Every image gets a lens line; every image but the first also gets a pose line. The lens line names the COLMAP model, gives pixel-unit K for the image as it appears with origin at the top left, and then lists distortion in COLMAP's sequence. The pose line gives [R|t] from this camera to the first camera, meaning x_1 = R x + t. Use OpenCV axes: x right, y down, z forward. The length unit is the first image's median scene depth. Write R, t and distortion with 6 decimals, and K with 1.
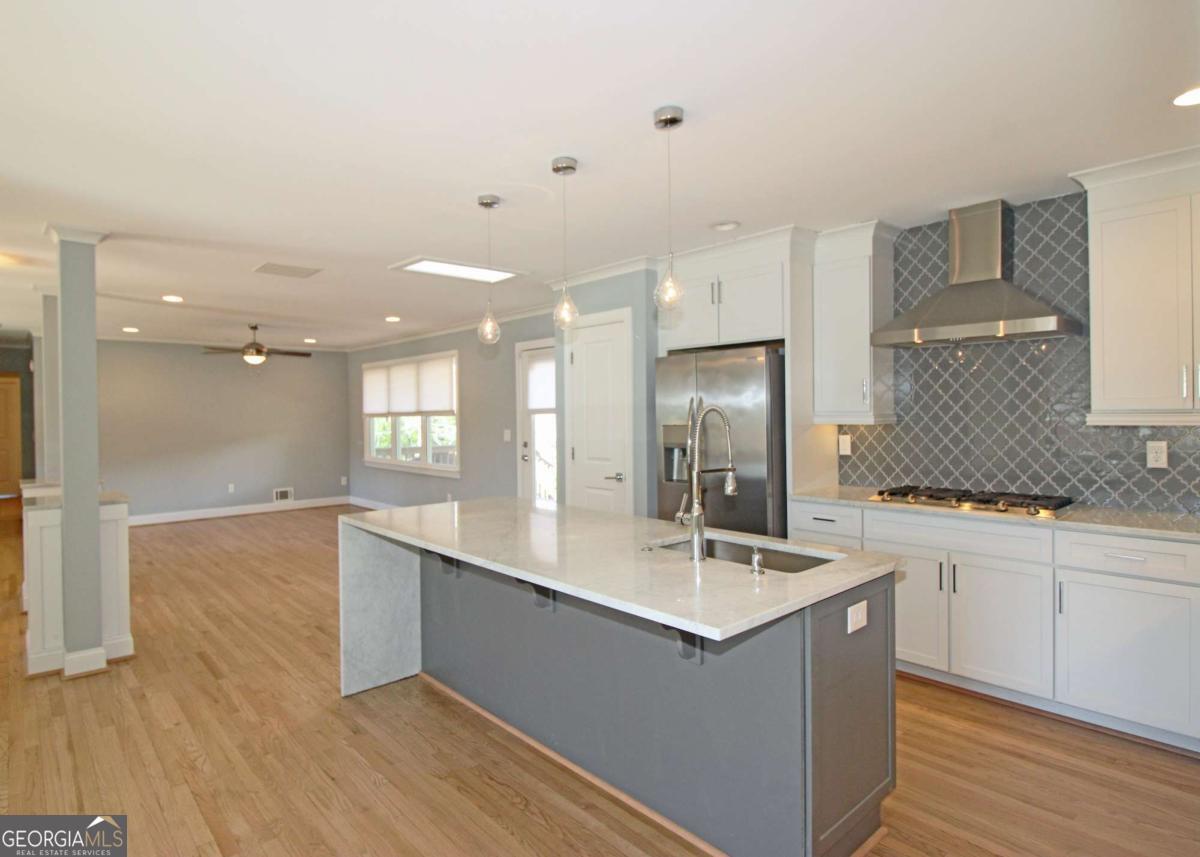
lens RADIAL K [[676.7, 0, 601.4], [0, 676.7, 433.3], [0, 0, 1]] dist [-0.015119, -0.007711]
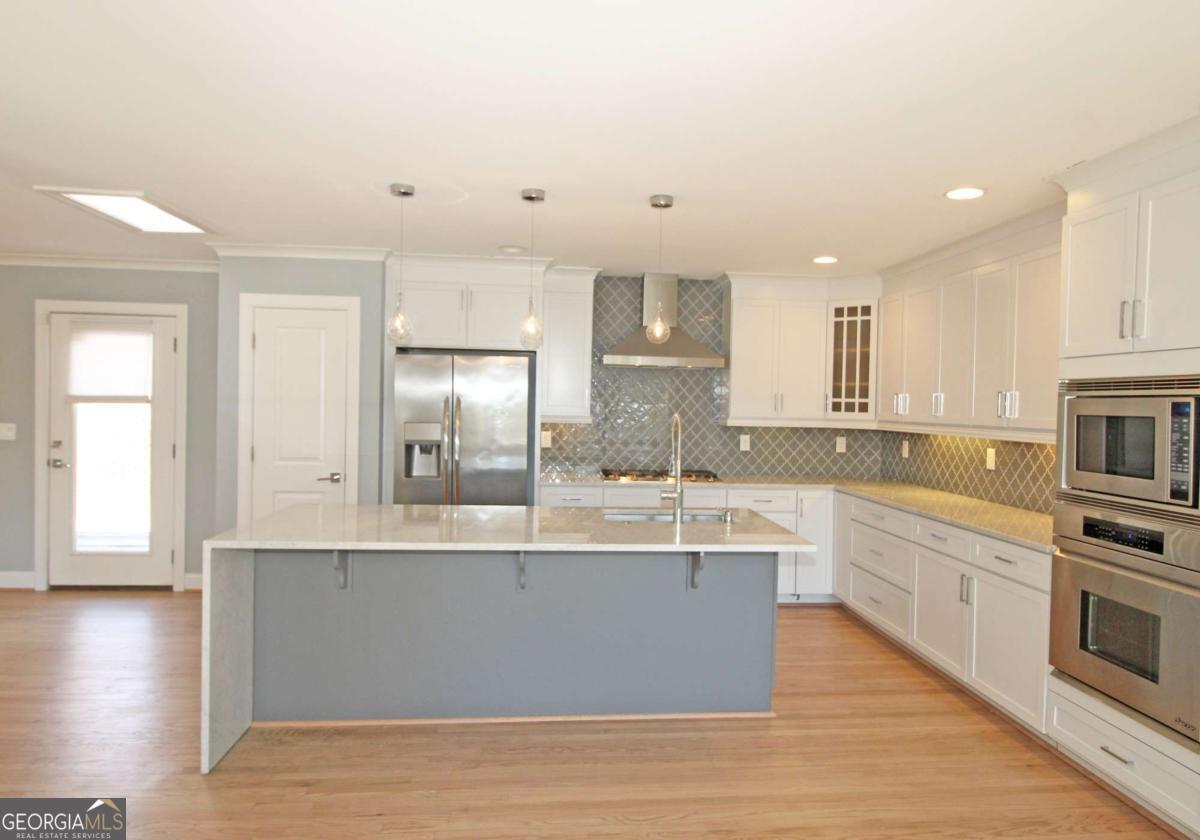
lens RADIAL K [[763.3, 0, 611.6], [0, 763.3, 425.4], [0, 0, 1]] dist [-0.006260, -0.002989]
pose [[0.580772, 0.007870, 0.814028, -0.910136], [-0.002527, 0.999966, -0.007864, 0.002211], [-0.814062, 0.002510, 0.580772, 0.136599]]
